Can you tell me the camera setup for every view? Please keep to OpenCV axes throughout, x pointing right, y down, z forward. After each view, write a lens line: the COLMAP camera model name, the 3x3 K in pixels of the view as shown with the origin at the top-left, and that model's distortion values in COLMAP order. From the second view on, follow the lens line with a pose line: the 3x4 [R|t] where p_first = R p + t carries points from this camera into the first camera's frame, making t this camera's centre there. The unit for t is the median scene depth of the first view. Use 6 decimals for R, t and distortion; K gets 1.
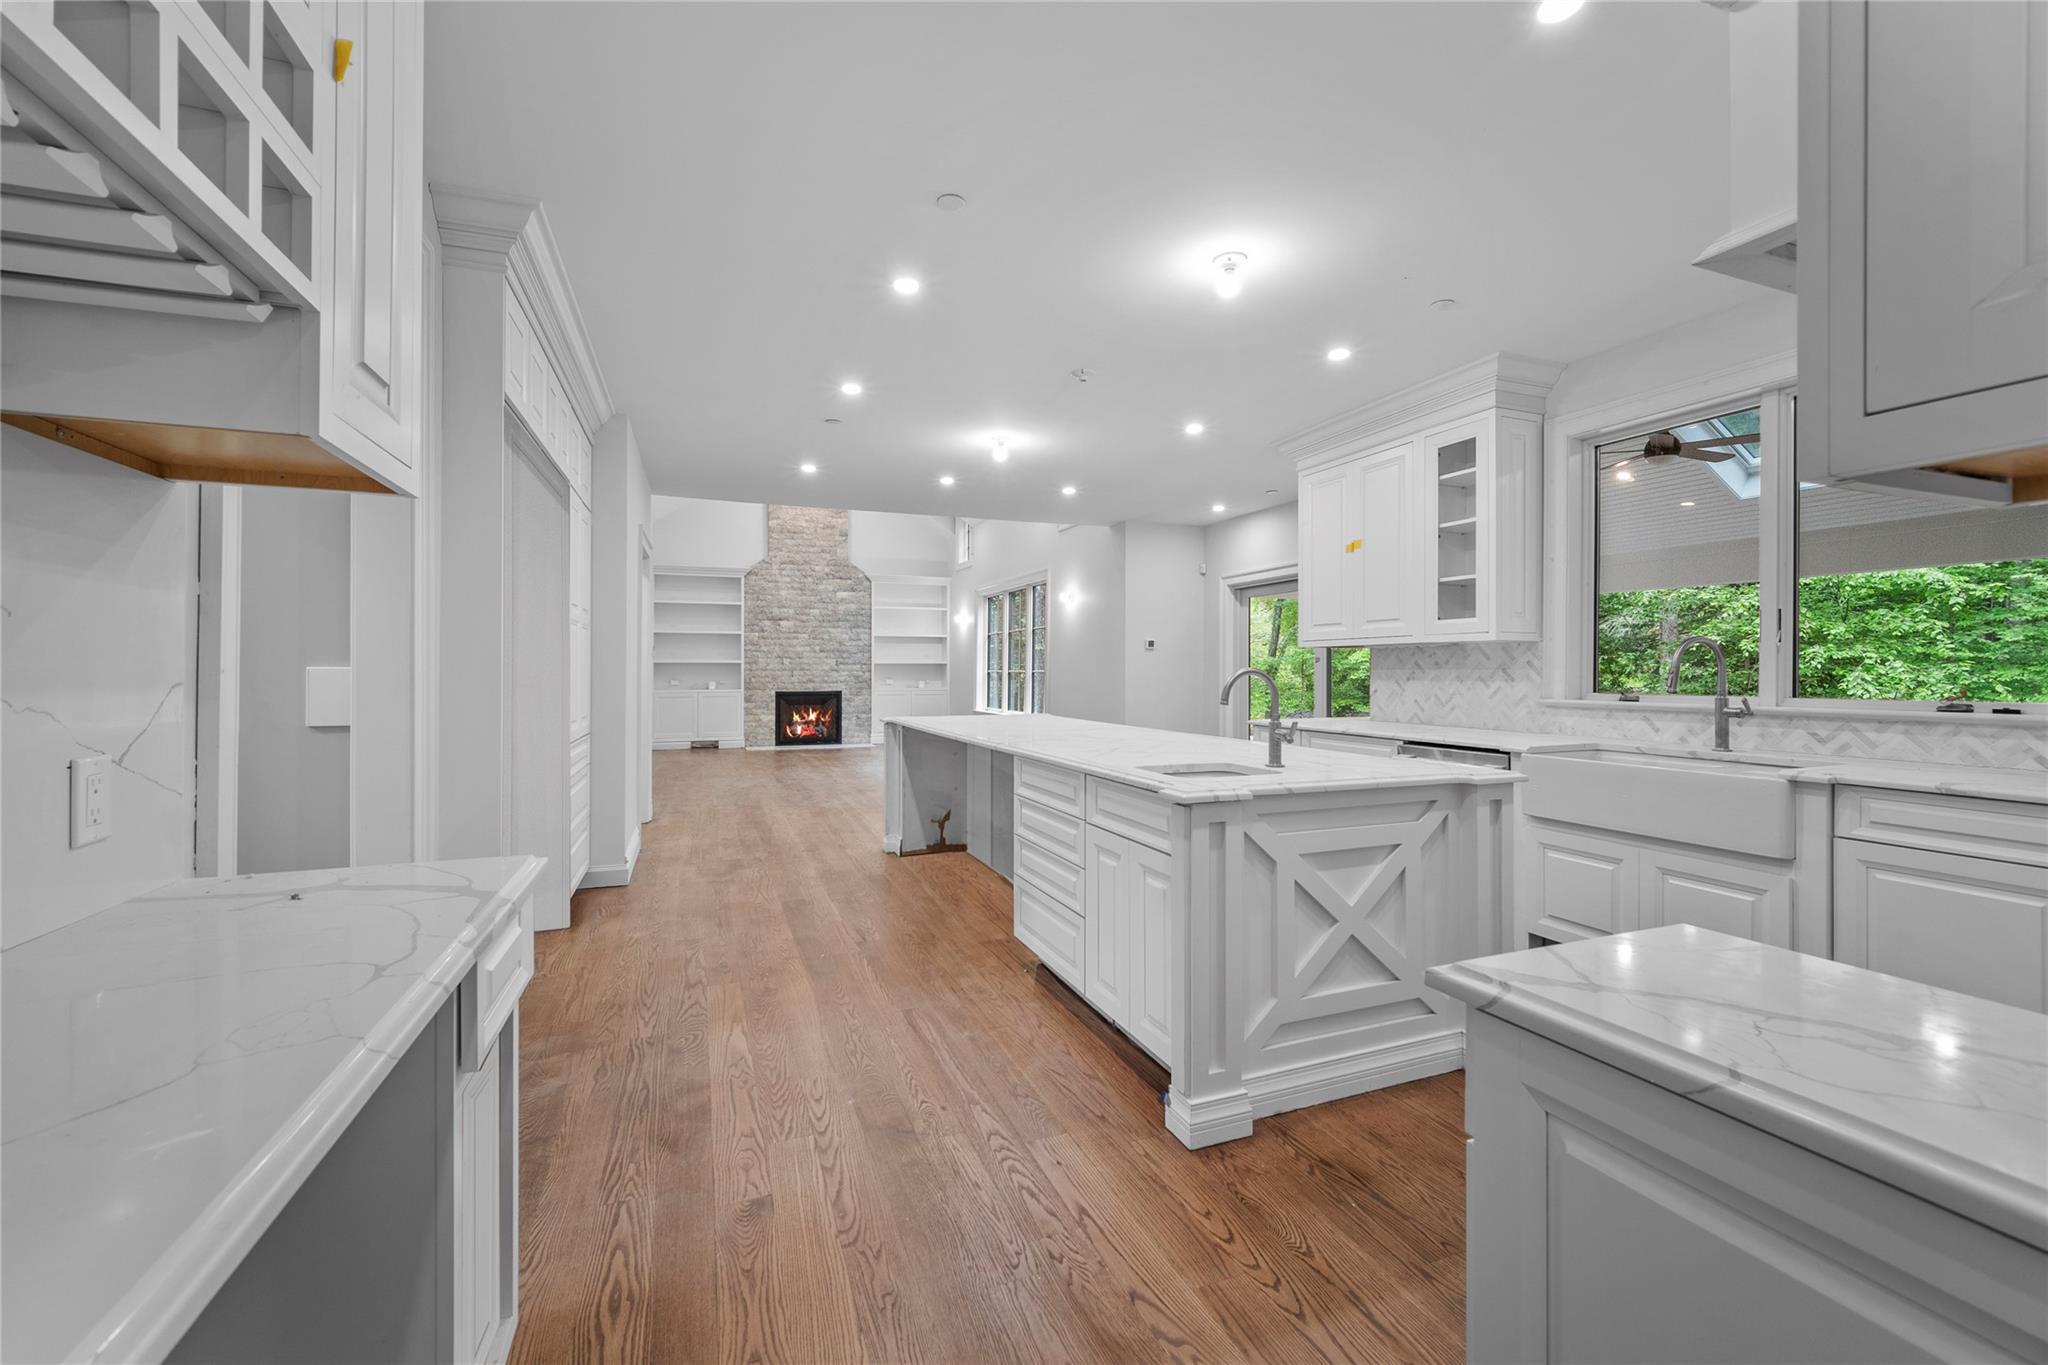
lens RADIAL K [[813.1, 0, 1017.6], [0, 813.1, 664.0], [0, 0, 1]] dist [-0.002310, 0.000165]
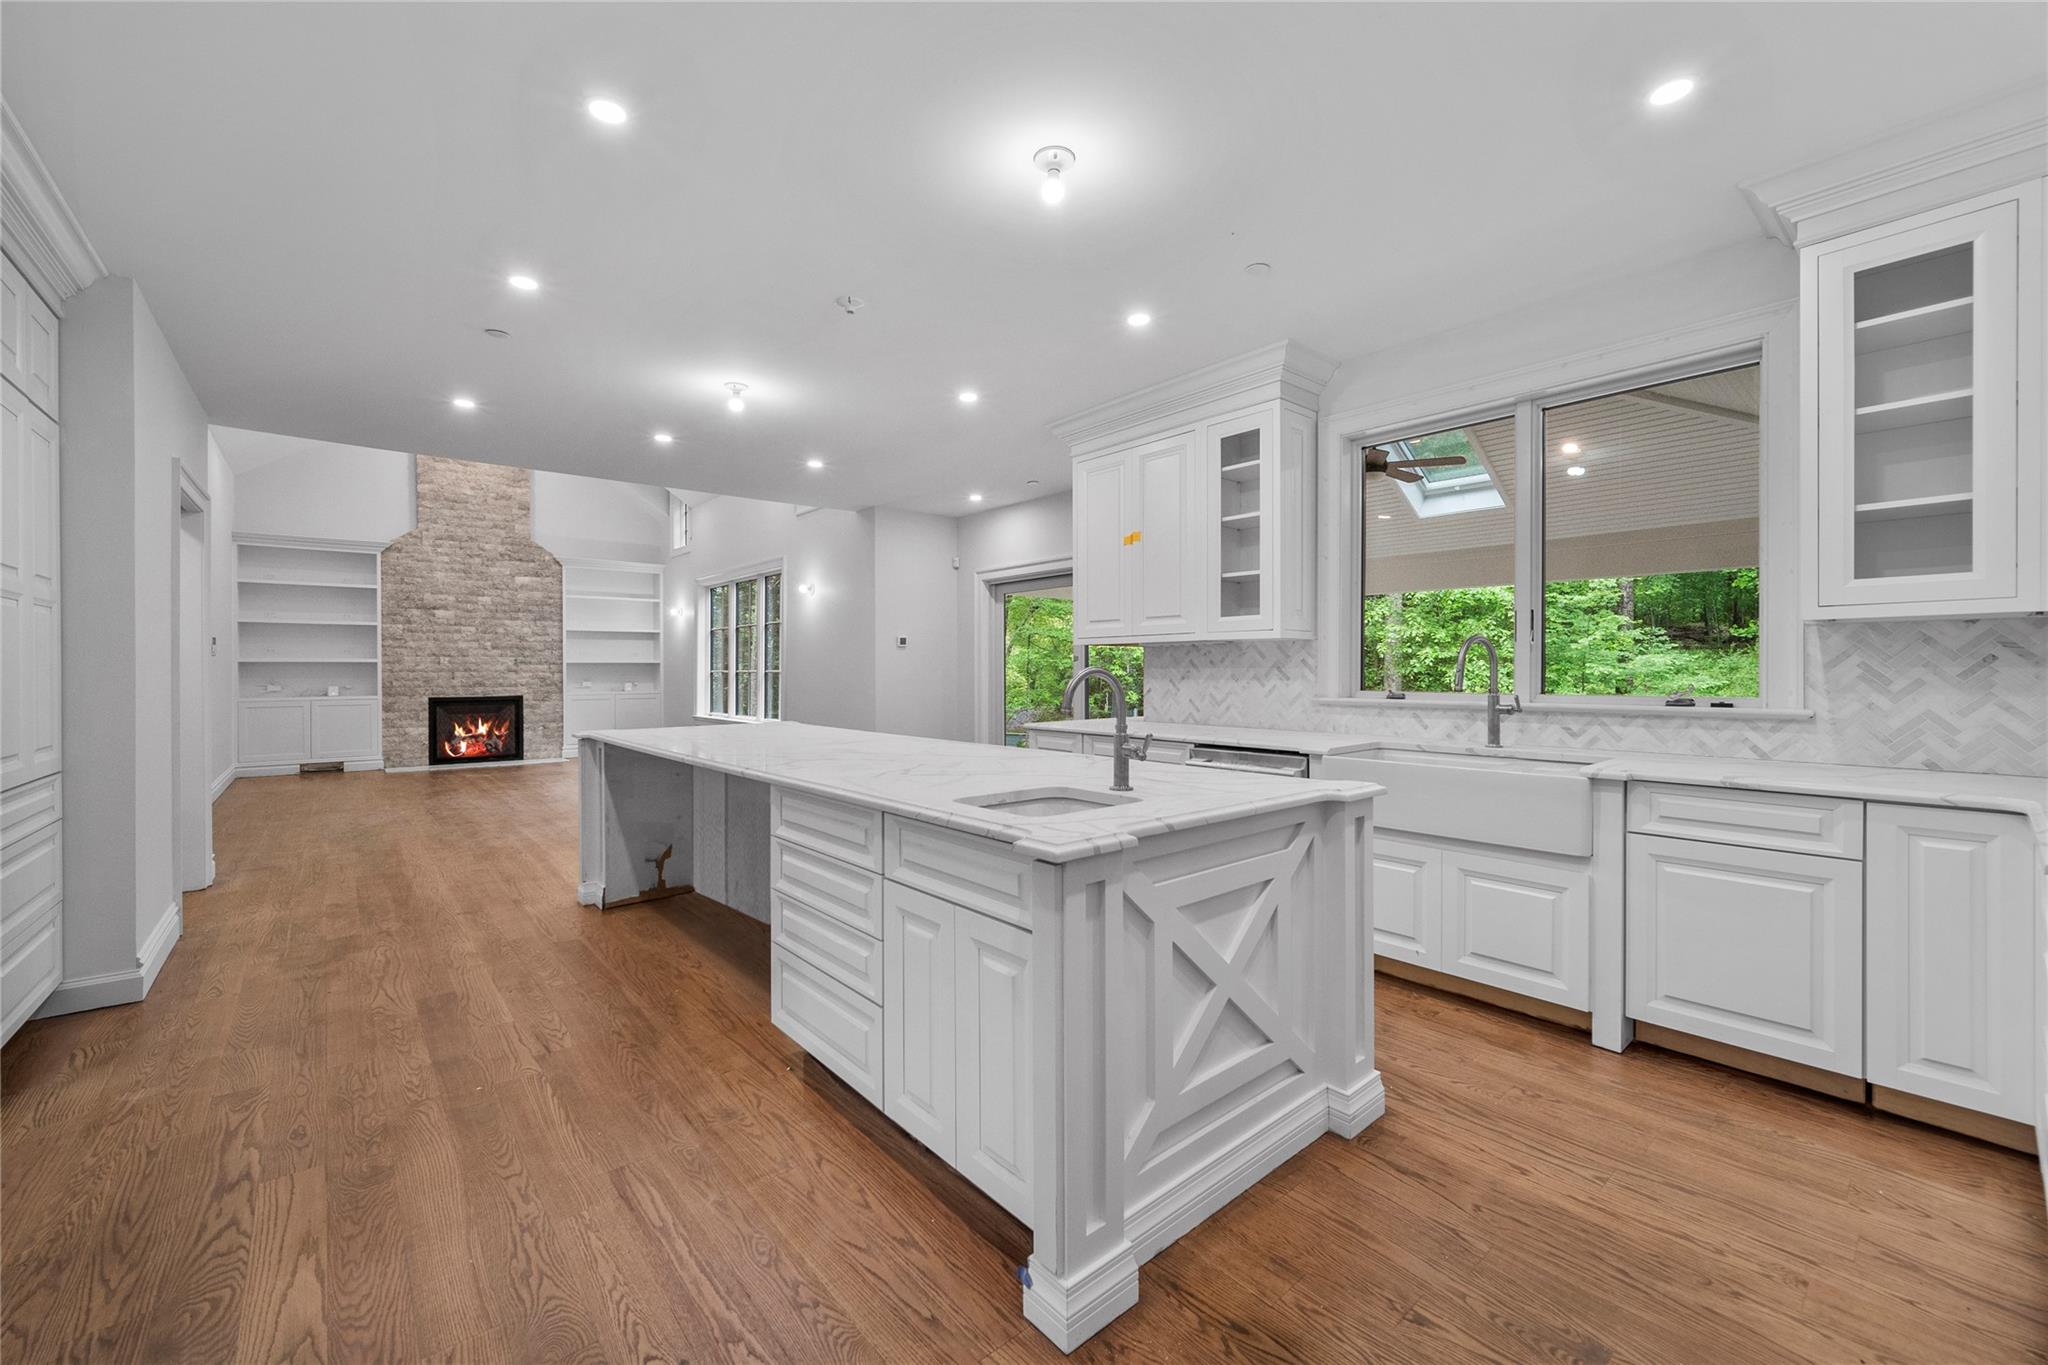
lens RADIAL K [[805.9, 0, 1013.2], [0, 805.9, 672.5], [0, 0, 1]] dist [-0.002654, 0.000217]
pose [[0.946000, -0.004505, 0.324135, -0.026998], [0.000843, 0.999934, 0.011439, 0.000719], [-0.324165, -0.010548, 0.945942, 0.182775]]
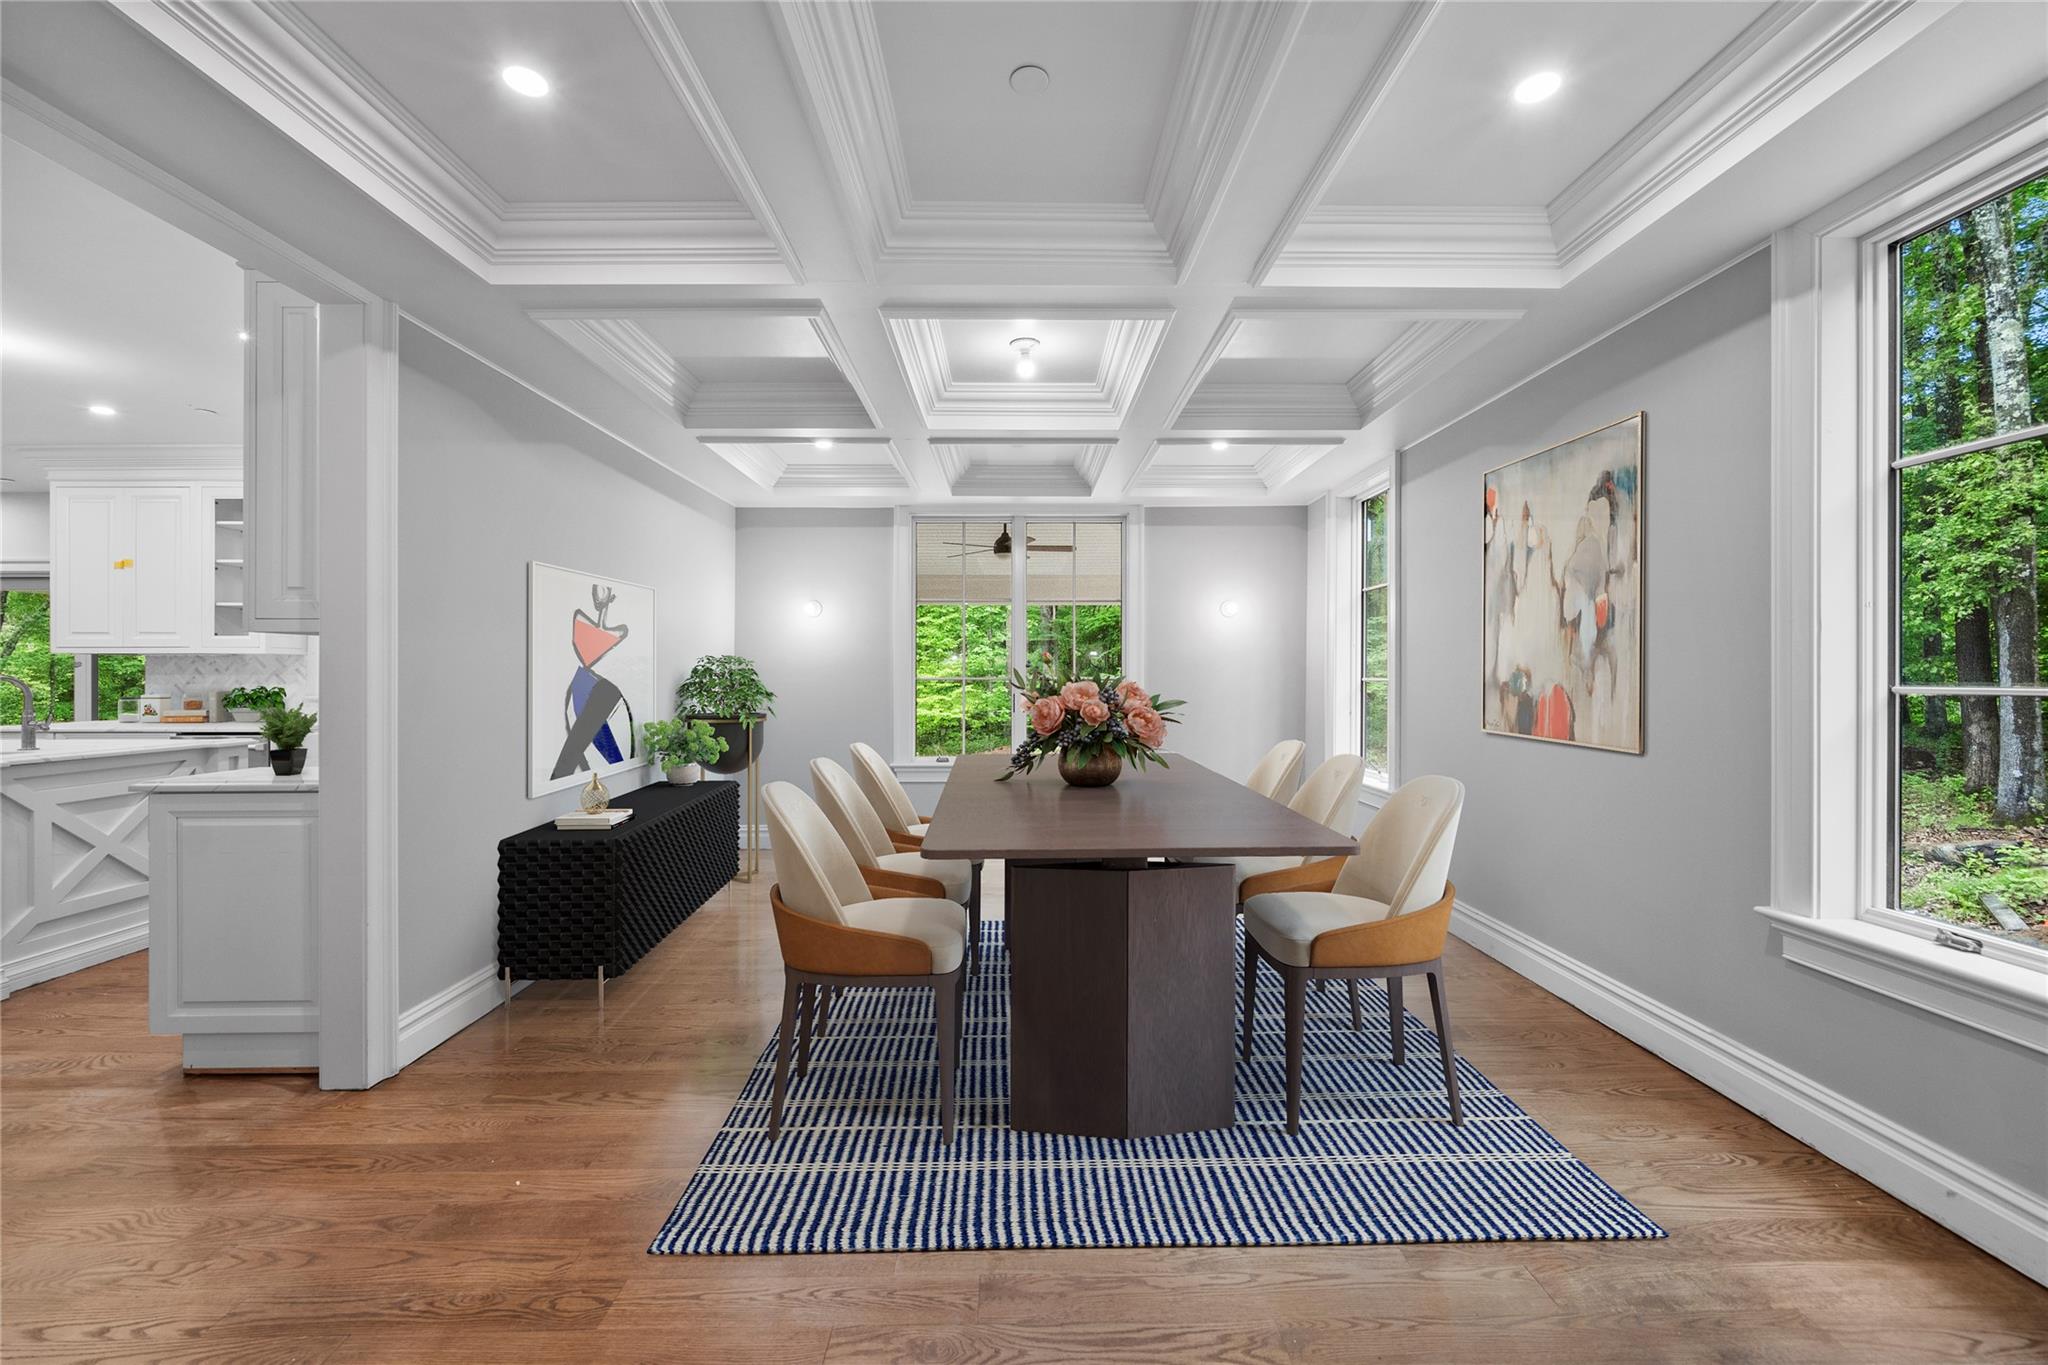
lens RADIAL K [[802.6, 0, 1017.2], [0, 802.6, 674.9], [0, 0, 1]] dist [-0.002765, -0.000253]
pose [[0.346443, -0.003457, 0.938065, -0.220325], [-0.005493, 0.999969, 0.005714, -0.007880], [-0.938055, -0.007133, 0.346413, -0.612401]]
